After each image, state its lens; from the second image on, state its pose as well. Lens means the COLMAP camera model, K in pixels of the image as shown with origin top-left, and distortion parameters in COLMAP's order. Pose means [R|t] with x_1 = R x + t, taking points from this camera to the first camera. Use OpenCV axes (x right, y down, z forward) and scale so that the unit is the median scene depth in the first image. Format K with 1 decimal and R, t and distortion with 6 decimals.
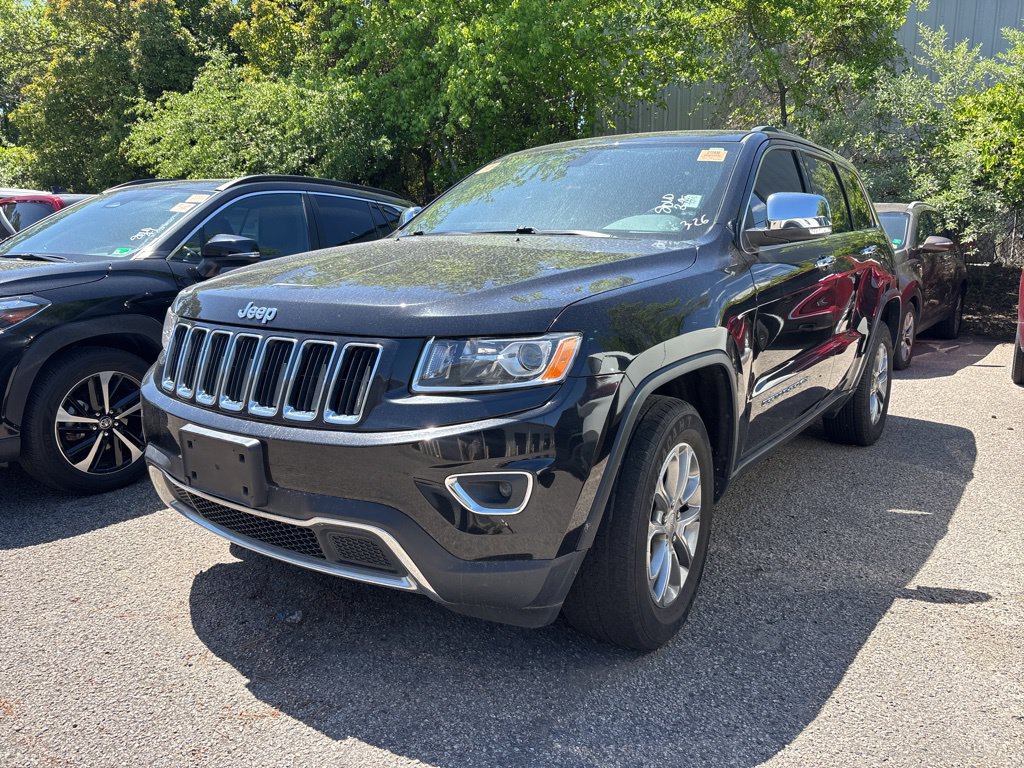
lens RADIAL K [[781.3, 0, 505.6], [0, 781.3, 380.2], [0, 0, 1]] dist [0.041510, -0.044178]
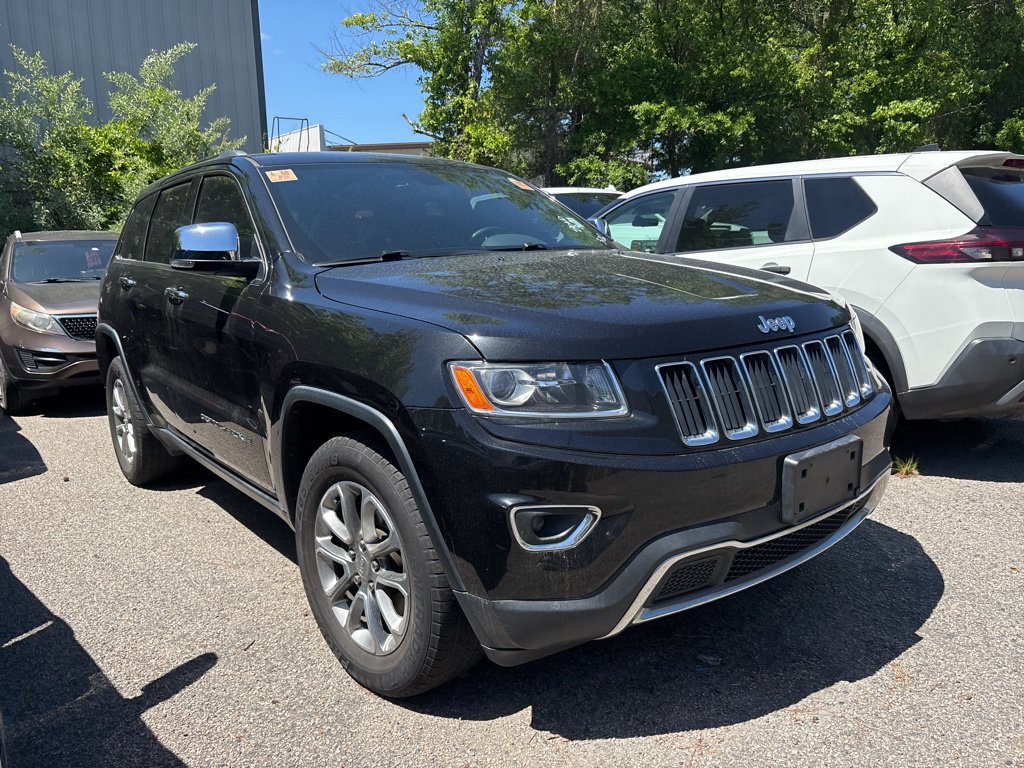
lens RADIAL K [[781.3, 0, 525.9], [0, 781.3, 373.7], [0, 0, 1]] dist [0.041510, -0.044178]
pose [[0.259984, -0.162667, 0.951813, -1.390118], [0.209366, 0.971756, 0.108888, -0.206515], [-0.942642, 0.170968, 0.286697, 1.067439]]
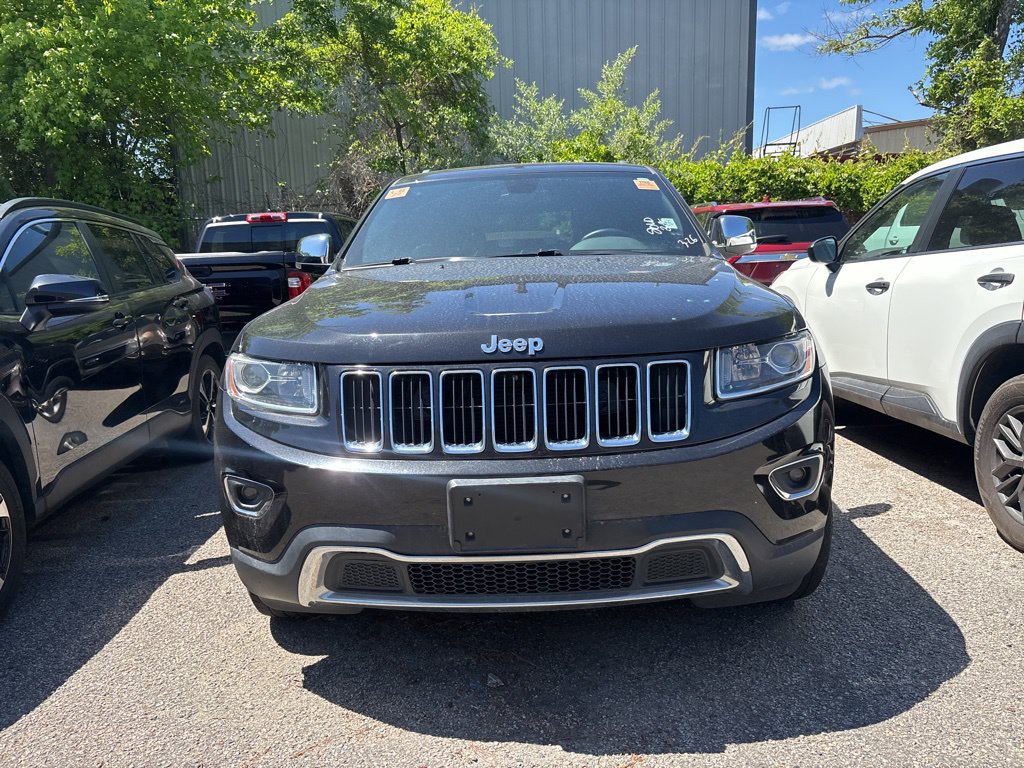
lens RADIAL K [[781.3, 0, 524.6], [0, 781.3, 382.3], [0, 0, 1]] dist [0.041510, -0.044178]
pose [[0.821172, -0.119995, 0.557922, -0.852483], [0.139003, 0.990256, 0.008389, -0.050526], [-0.553493, 0.070665, 0.829851, 0.248200]]
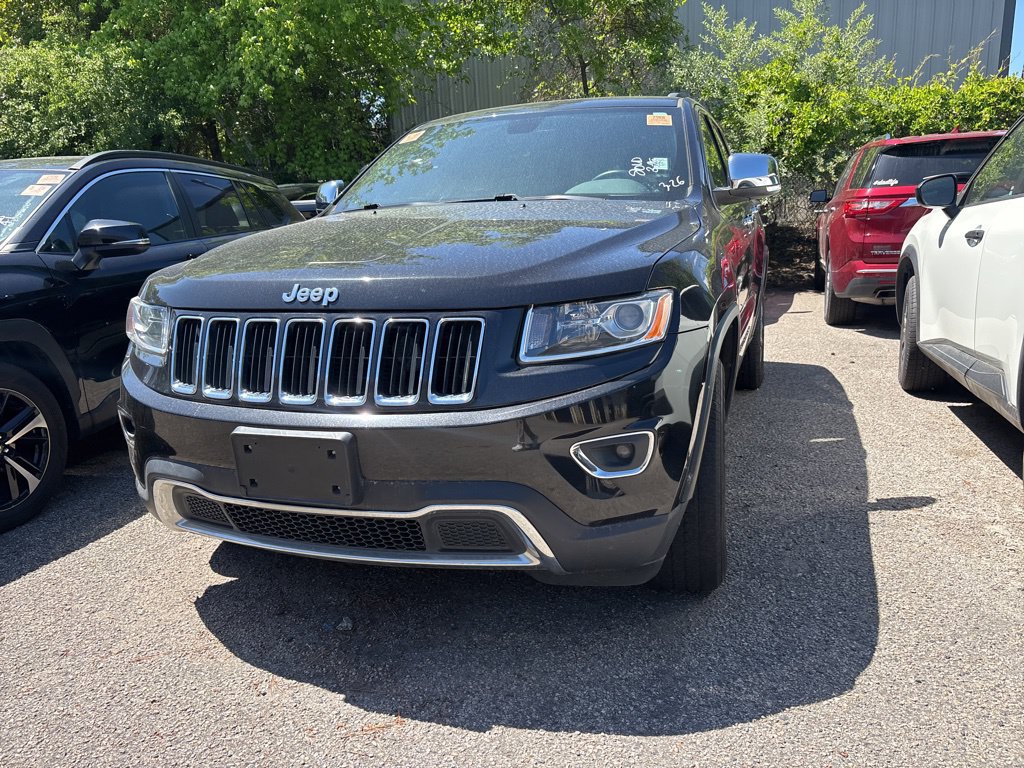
lens RADIAL K [[781.3, 0, 517.5], [0, 781.3, 394.4], [0, 0, 1]] dist [0.041510, -0.044178]
pose [[0.955868, -0.103339, 0.275021, -0.363033], [0.091542, 0.994257, 0.055427, -0.000733], [-0.279170, -0.027805, 0.959839, 0.073856]]
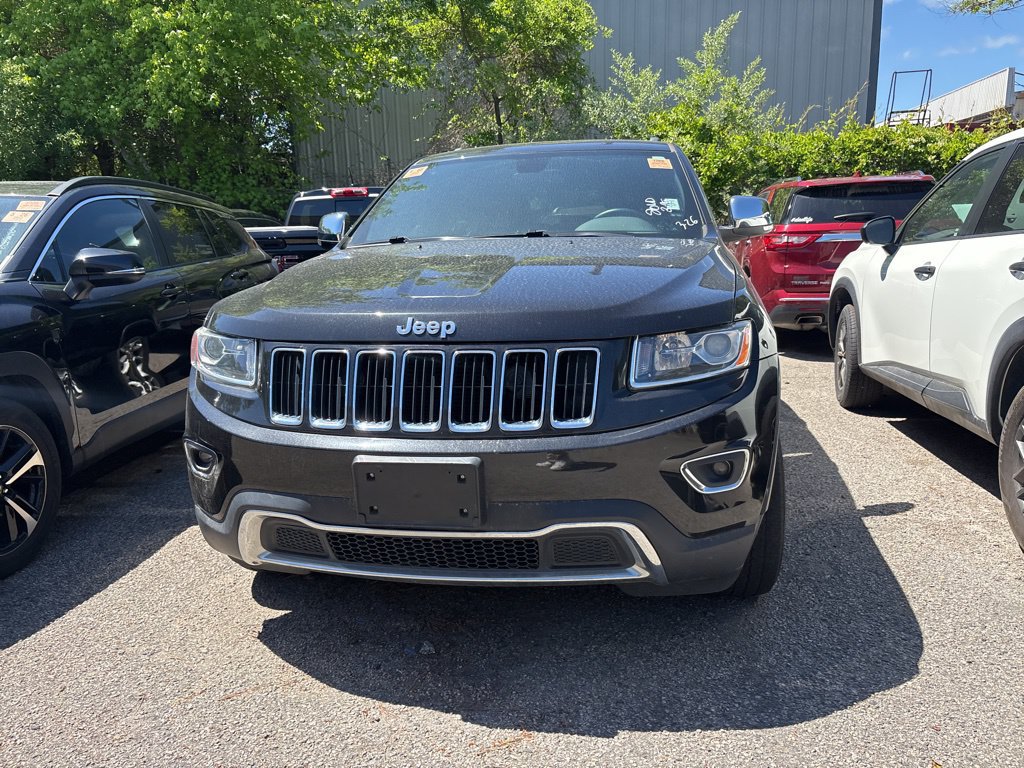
lens RADIAL K [[781.3, 0, 521.8], [0, 781.3, 381.6], [0, 0, 1]] dist [0.041510, -0.044178]
pose [[0.901432, -0.104326, 0.420162, -0.639779], [0.104743, 0.994253, 0.022152, -0.031184], [-0.420058, 0.024041, 0.907179, 0.107382]]
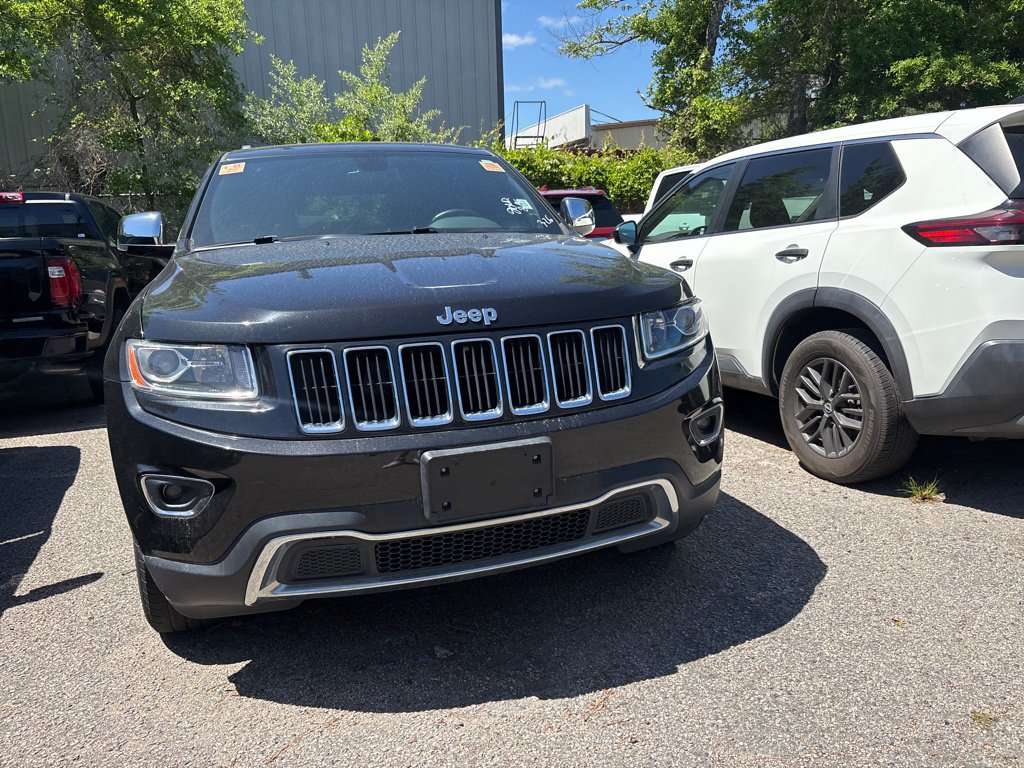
lens RADIAL K [[781.3, 0, 529.6], [0, 781.3, 382.4], [0, 0, 1]] dist [0.041510, -0.044178]
pose [[0.590164, -0.172584, 0.788620, -1.059932], [0.186890, 0.979551, 0.074509, -0.066648], [-0.785352, 0.103412, 0.610350, 0.399672]]
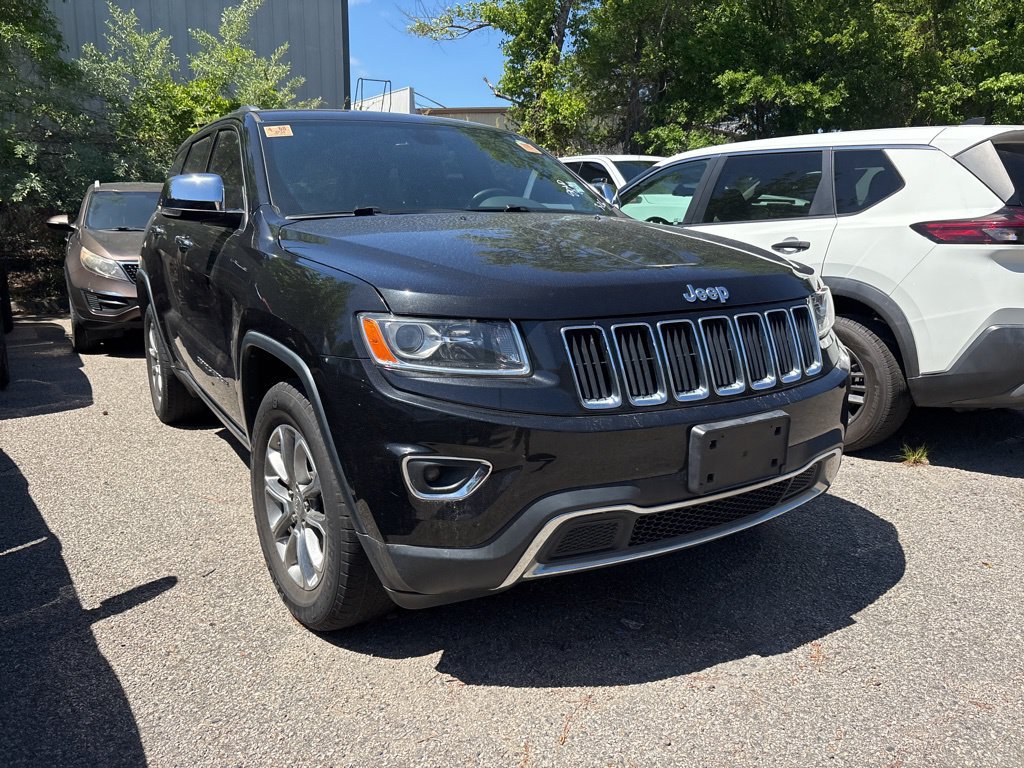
lens RADIAL K [[781.3, 0, 529.5], [0, 781.3, 375.0], [0, 0, 1]] dist [0.041510, -0.044178]
pose [[0.367040, -0.181958, 0.912235, -1.343616], [0.166222, 0.977727, 0.128141, -0.154046], [-0.915233, 0.104600, 0.389111, 0.868651]]
